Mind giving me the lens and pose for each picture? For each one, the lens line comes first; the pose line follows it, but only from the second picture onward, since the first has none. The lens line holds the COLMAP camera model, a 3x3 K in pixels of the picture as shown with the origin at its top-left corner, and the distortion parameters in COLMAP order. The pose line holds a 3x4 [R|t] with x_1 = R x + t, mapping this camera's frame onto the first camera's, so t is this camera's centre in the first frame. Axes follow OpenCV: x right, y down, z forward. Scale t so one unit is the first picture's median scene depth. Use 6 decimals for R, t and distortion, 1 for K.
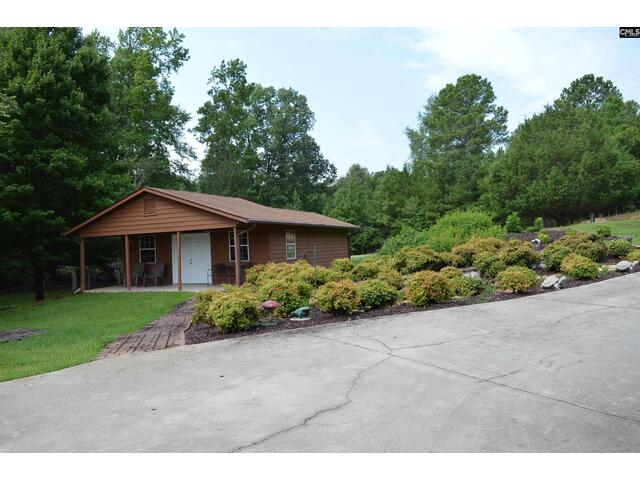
lens RADIAL K [[521.5, 0, 310.4], [0, 521.5, 238.8], [0, 0, 1]] dist [-0.075437, 0.001706]
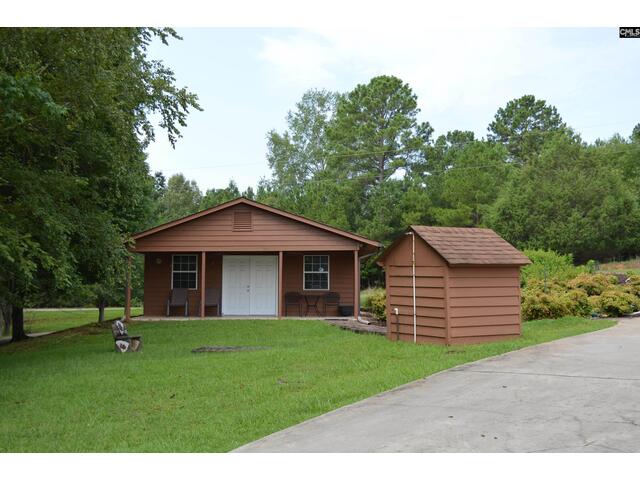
lens RADIAL K [[848.5, 0, 320.0], [0, 848.5, 240.0], [0, 0, 1]] dist [-0.003652, 0.018412]
pose [[0.922753, 0.066942, 0.379534, -0.278298], [-0.041837, 0.996379, -0.074024, 0.026505], [-0.383115, 0.052427, 0.922212, -0.134164]]
